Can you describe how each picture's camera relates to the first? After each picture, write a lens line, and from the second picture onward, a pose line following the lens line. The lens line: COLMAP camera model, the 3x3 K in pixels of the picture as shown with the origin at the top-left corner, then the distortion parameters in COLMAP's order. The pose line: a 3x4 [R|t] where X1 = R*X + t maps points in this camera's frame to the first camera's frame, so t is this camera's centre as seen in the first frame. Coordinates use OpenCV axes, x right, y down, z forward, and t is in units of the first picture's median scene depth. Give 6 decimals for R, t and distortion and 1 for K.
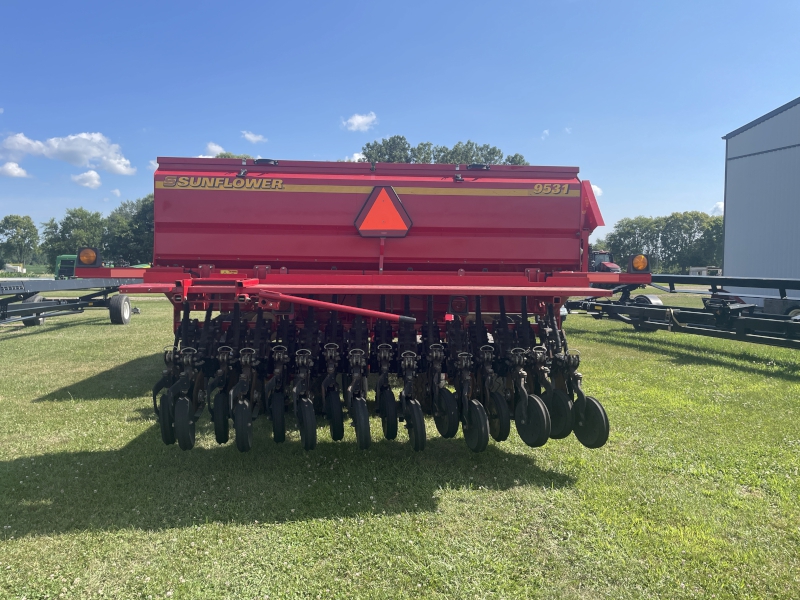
lens RADIAL K [[691.6, 0, 400.0], [0, 691.6, 300.0], [0, 0, 1]] dist [0.056467, -0.012524]
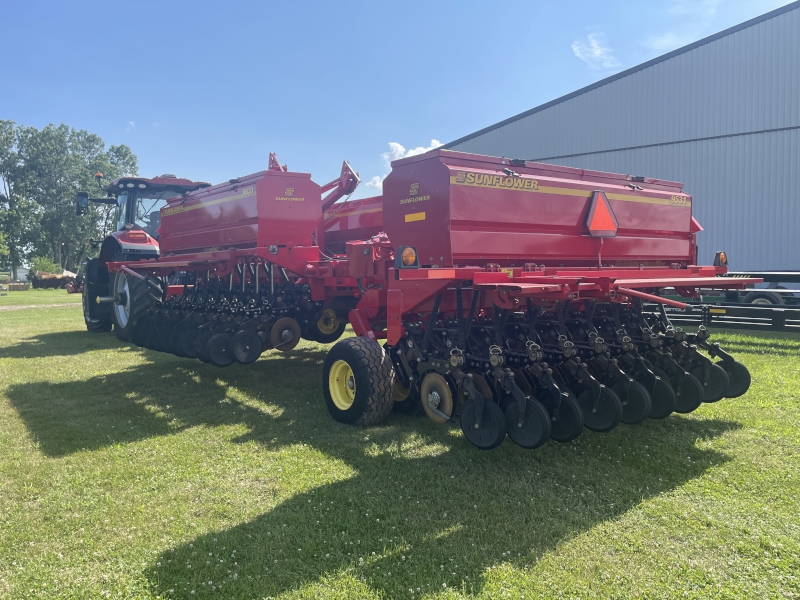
lens RADIAL K [[691.6, 0, 400.0], [0, 691.6, 300.0], [0, 0, 1]] dist [0.056467, -0.012524]
pose [[0.805463, -0.042925, 0.591089, -0.114487], [0.041369, 0.999013, 0.016176, -0.002349], [-0.591200, 0.011423, 0.806444, 0.033253]]
